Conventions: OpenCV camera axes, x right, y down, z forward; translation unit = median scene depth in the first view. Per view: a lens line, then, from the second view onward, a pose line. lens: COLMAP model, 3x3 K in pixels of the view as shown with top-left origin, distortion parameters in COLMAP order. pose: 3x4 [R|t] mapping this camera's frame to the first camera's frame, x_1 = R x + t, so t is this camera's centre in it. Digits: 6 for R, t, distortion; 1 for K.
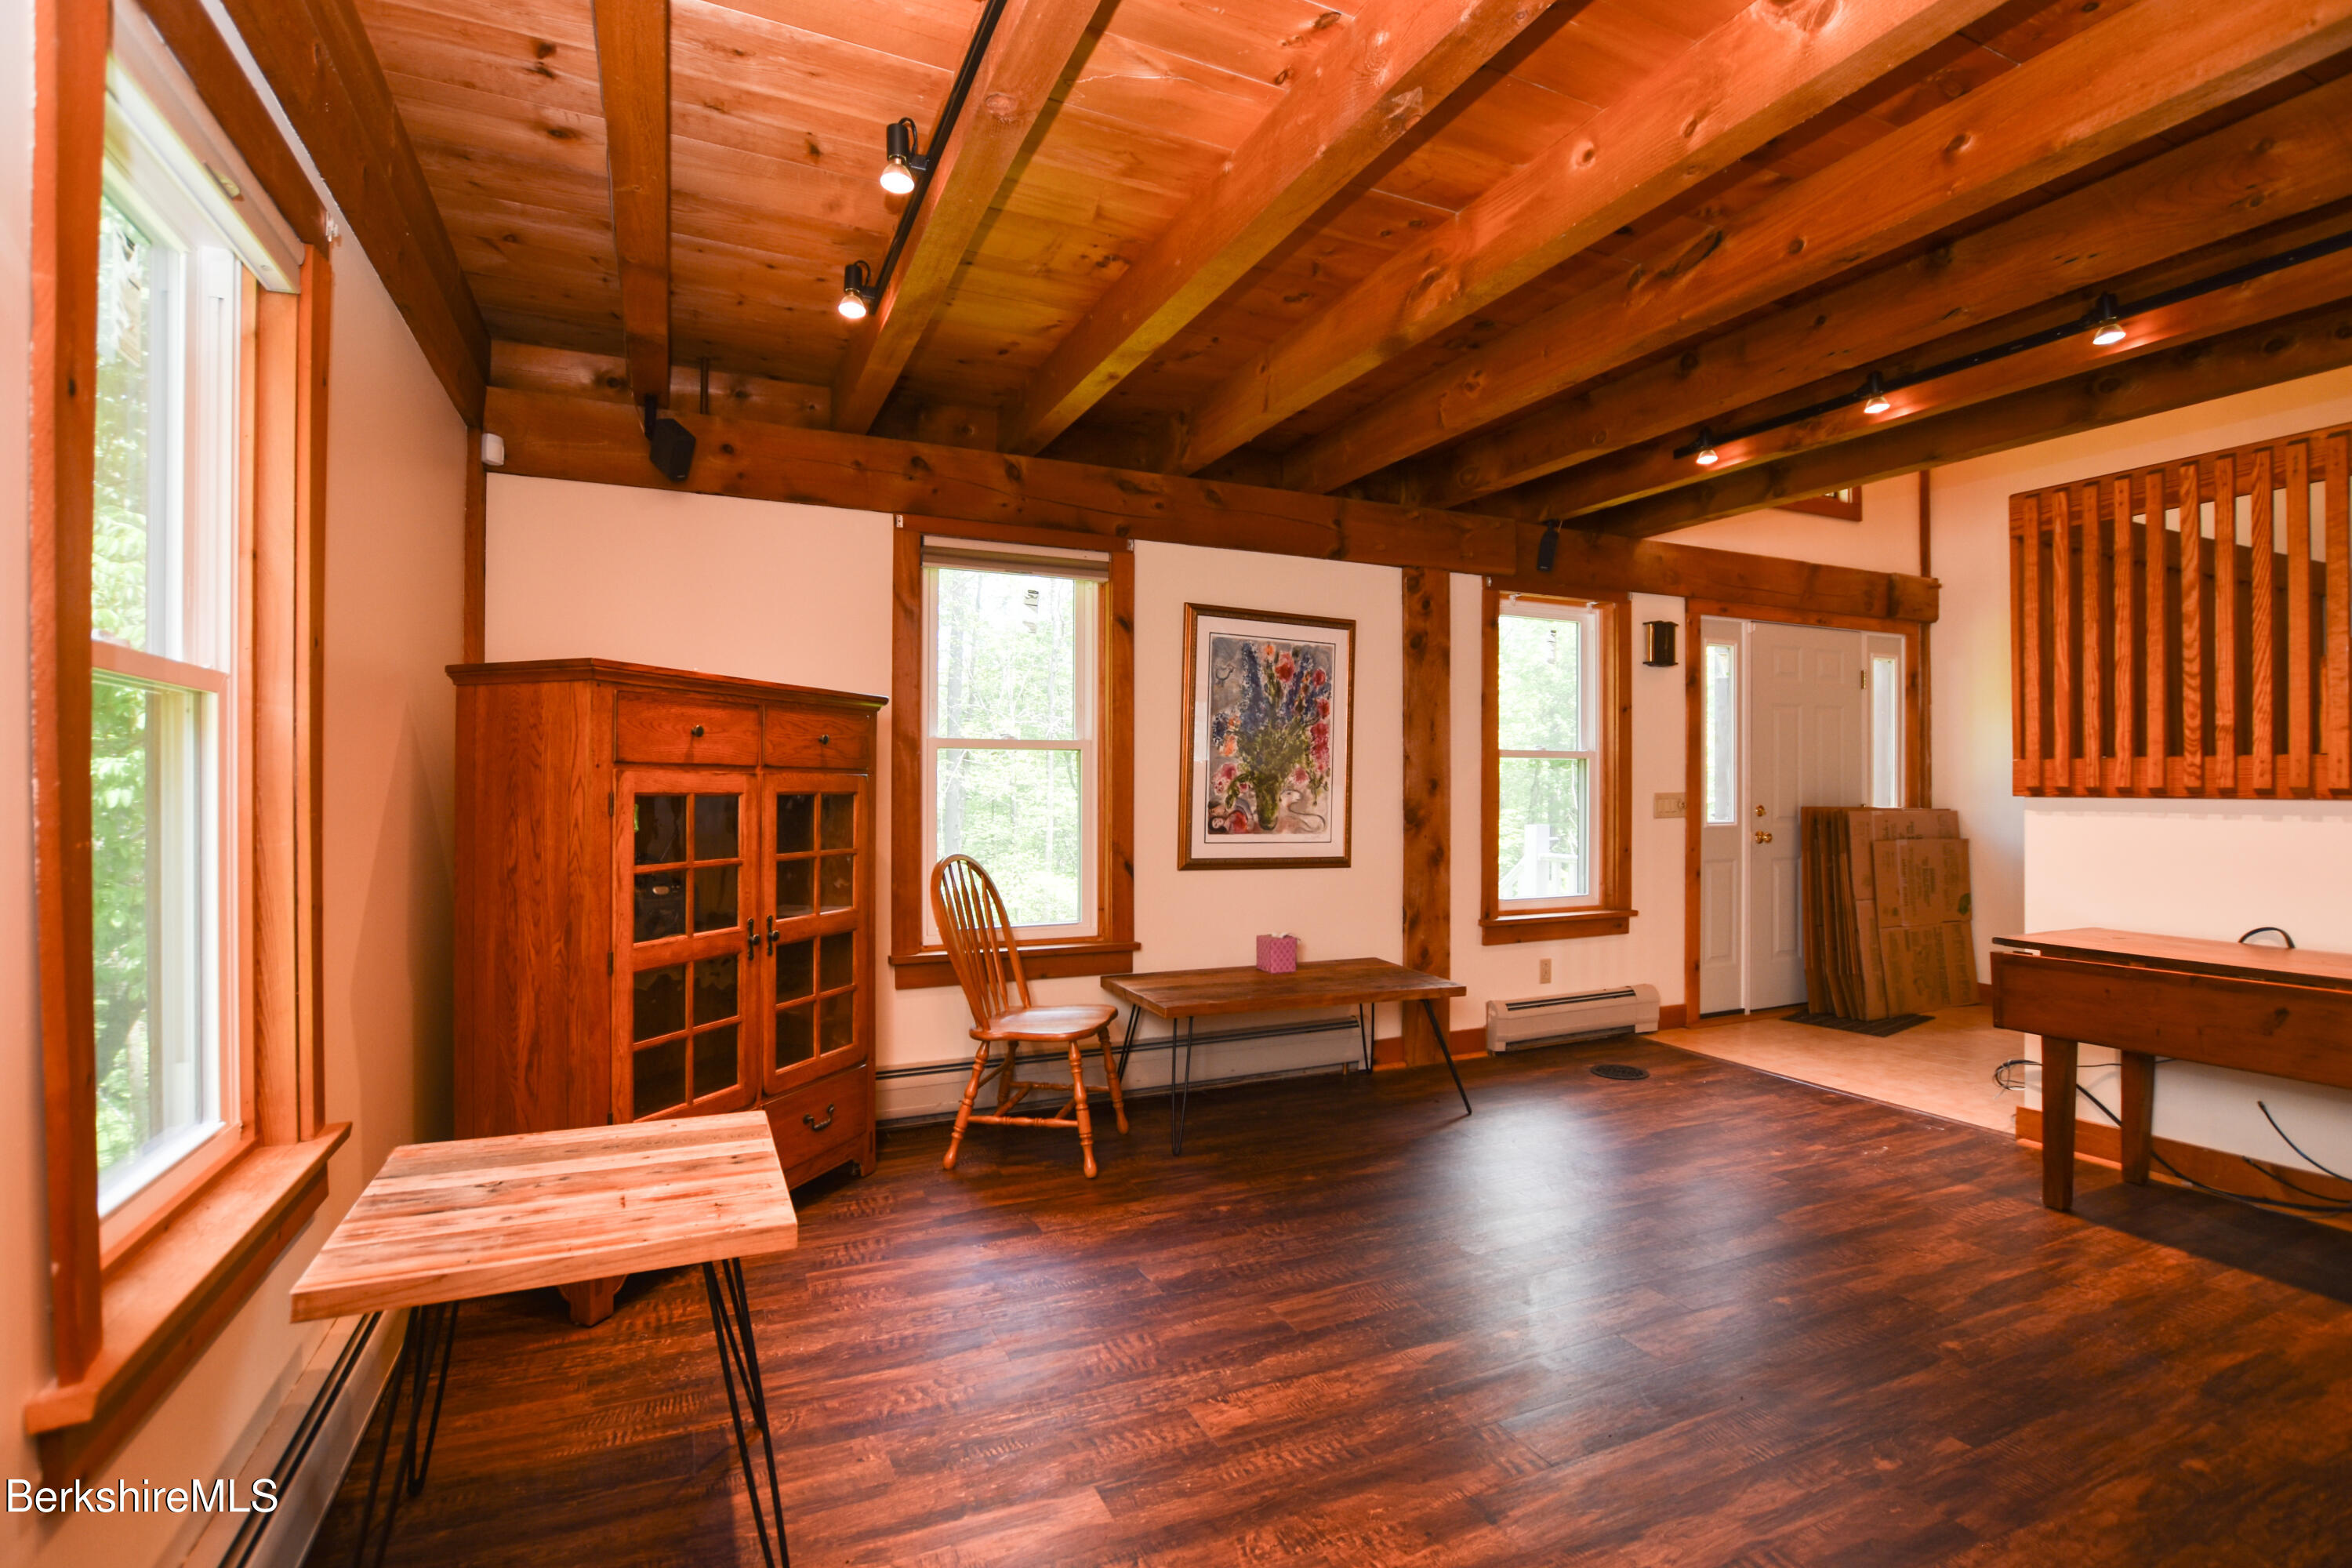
lens RADIAL K [[1088.3, 0, 1176.0], [0, 1088.3, 784.0], [0, 0, 1]] dist [-0.045152, 0.000256]
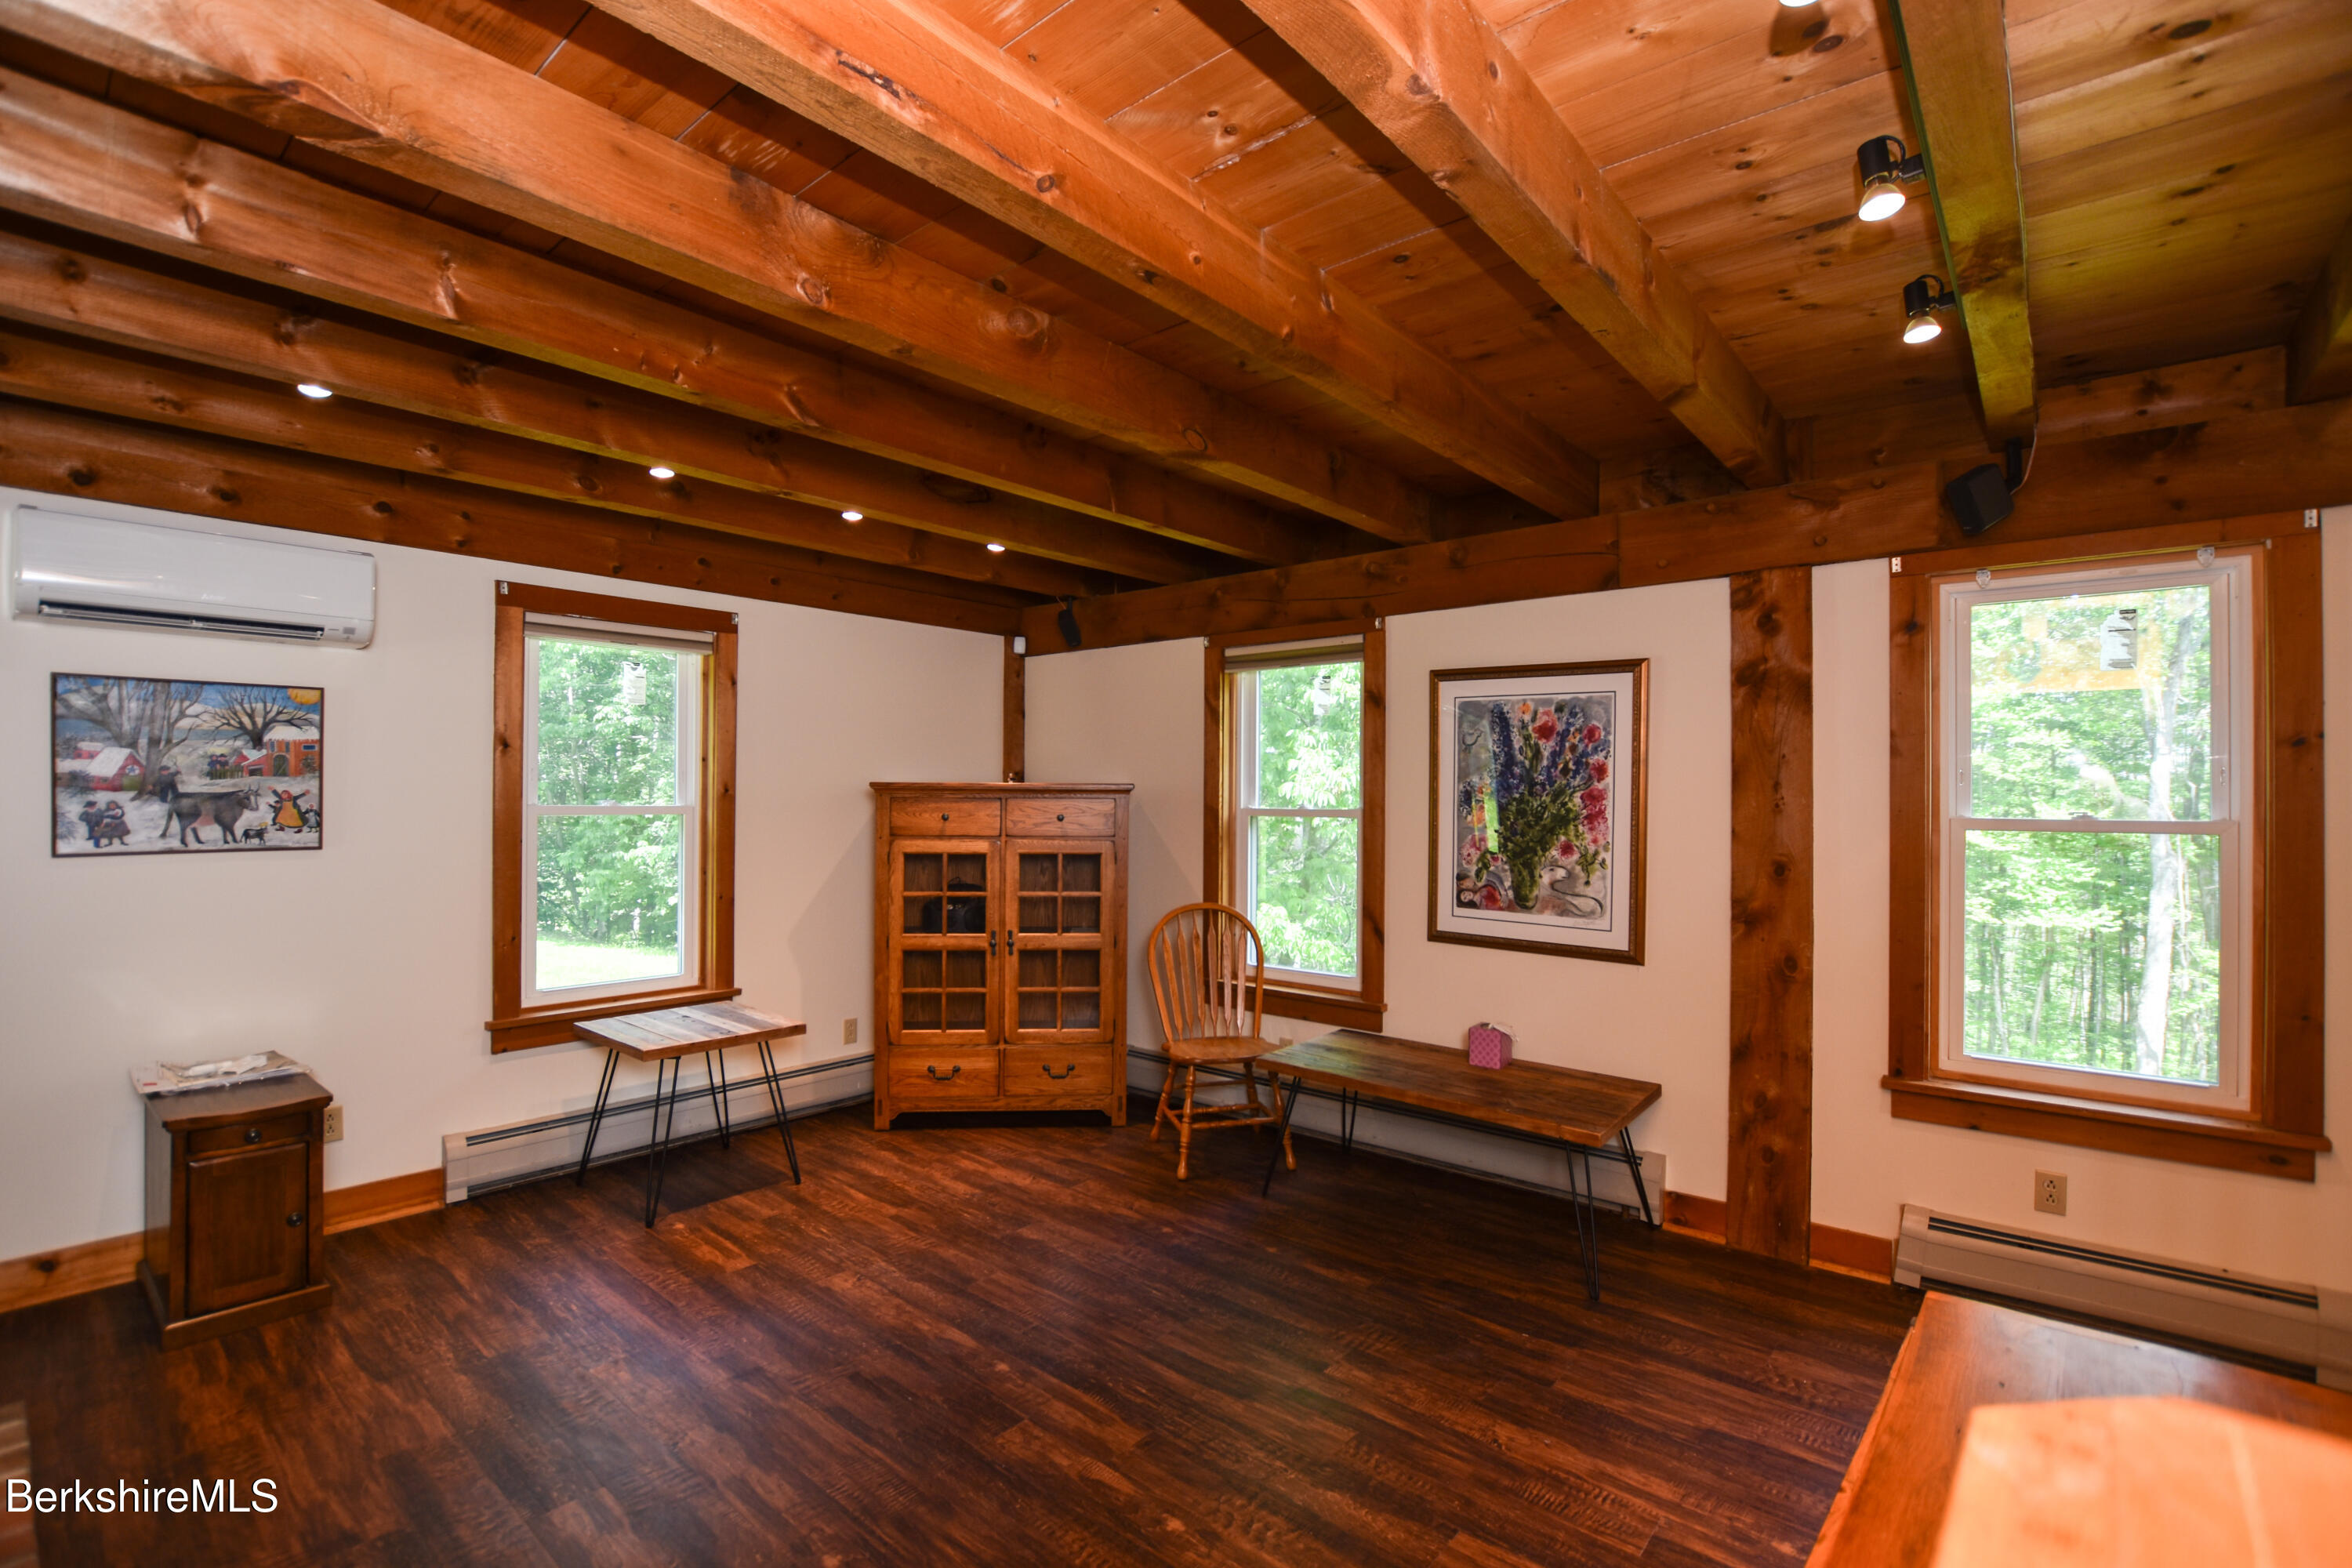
lens RADIAL K [[1054.6, 0, 1176.0], [0, 1054.6, 784.0], [0, 0, 1]] dist [-0.031438, 0.000627]
pose [[0.417391, -0.007221, -0.908698, 0.756884], [-0.001524, 0.999961, -0.008647, -0.053152], [0.908726, 0.004994, 0.417364, 0.379360]]
